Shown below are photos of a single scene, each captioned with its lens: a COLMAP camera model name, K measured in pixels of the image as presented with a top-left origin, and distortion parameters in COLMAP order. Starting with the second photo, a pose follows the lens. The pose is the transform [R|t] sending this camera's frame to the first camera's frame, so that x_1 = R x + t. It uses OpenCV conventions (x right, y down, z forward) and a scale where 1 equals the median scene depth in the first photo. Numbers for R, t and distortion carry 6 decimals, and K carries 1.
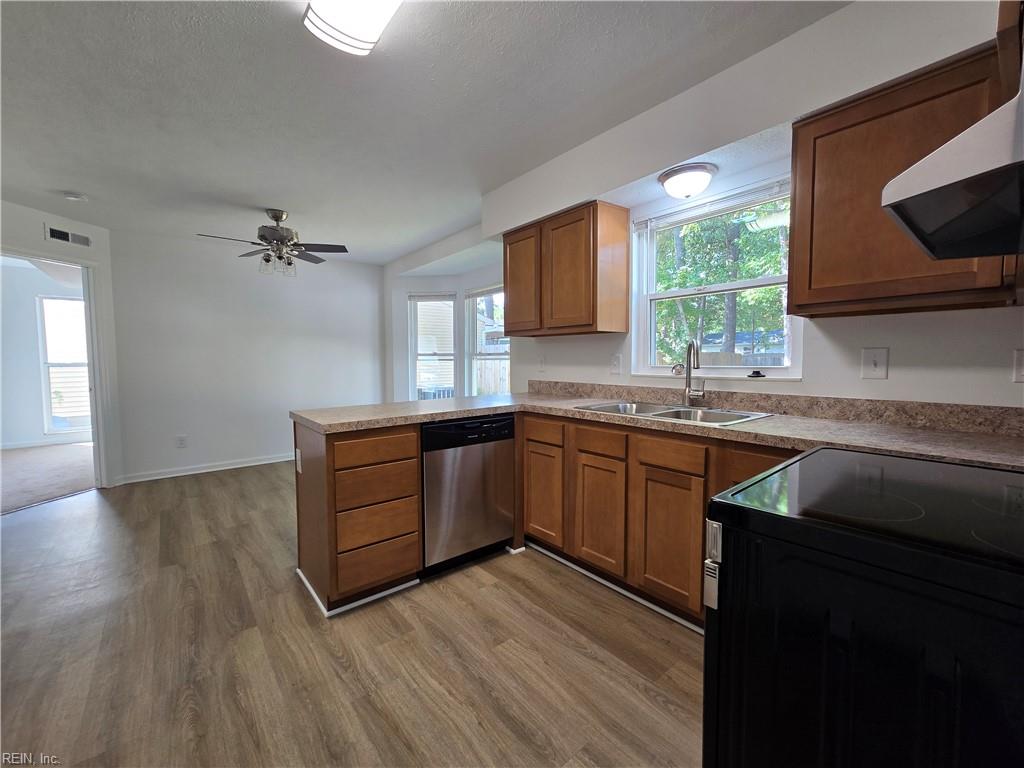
lens RADIAL K [[416.7, 0, 519.5], [0, 416.7, 385.1], [0, 0, 1]] dist [-0.001023, -0.000688]
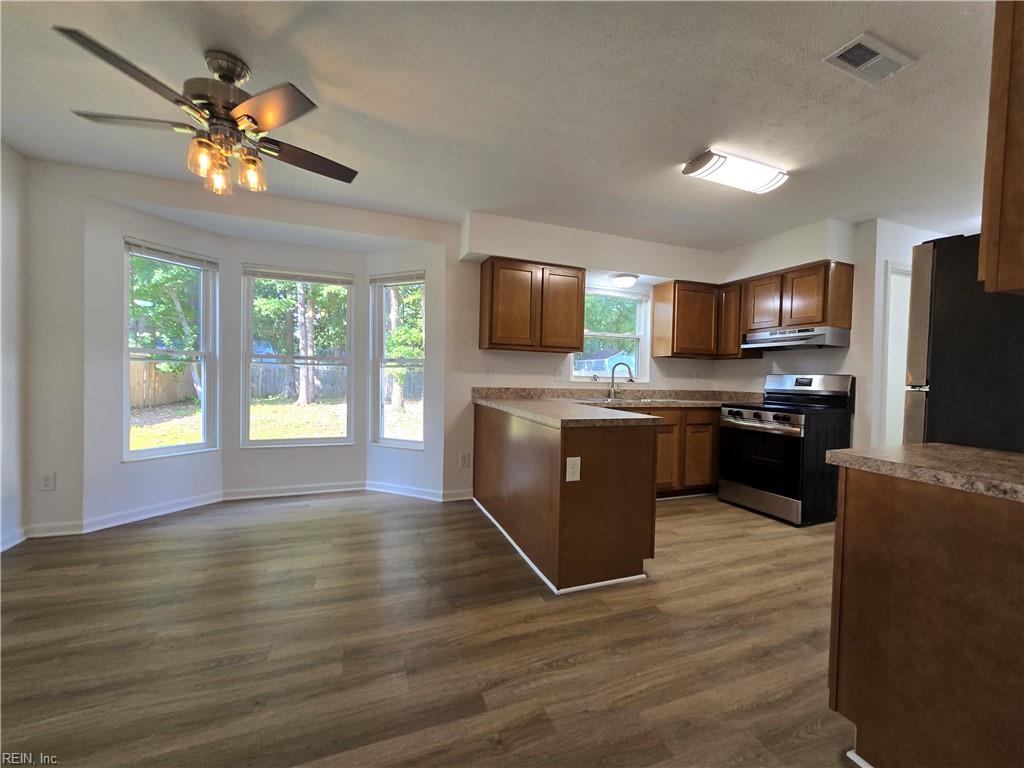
lens RADIAL K [[419.5, 0, 520.2], [0, 419.5, 385.0], [0, 0, 1]] dist [0.000488, 0.000104]
pose [[0.320553, -0.006260, 0.947210, -1.492656], [0.034132, 0.999405, -0.004946, -0.011622], [-0.946615, 0.033916, 0.320576, 0.799581]]
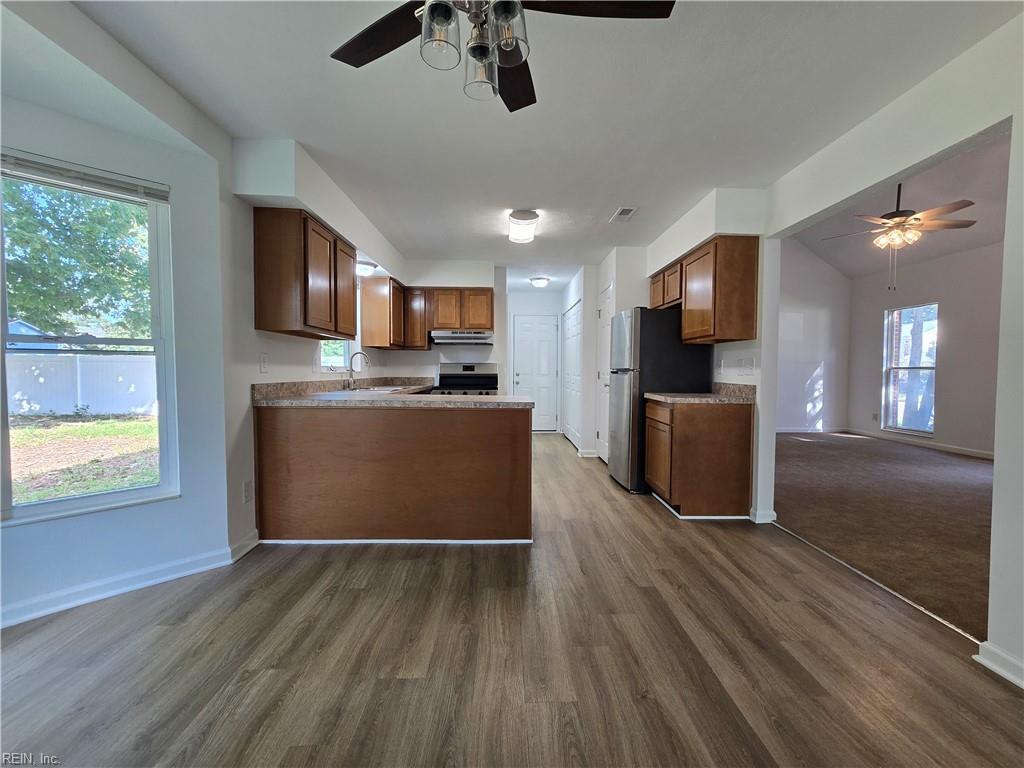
lens RADIAL K [[419.5, 0, 520.2], [0, 419.5, 385.0], [0, 0, 1]] dist [0.000488, 0.000104]
pose [[-0.783918, -0.021617, 0.620488, -1.264383], [0.037830, 0.995874, 0.082489, -0.083641], [-0.619711, 0.088138, -0.779865, 1.962641]]
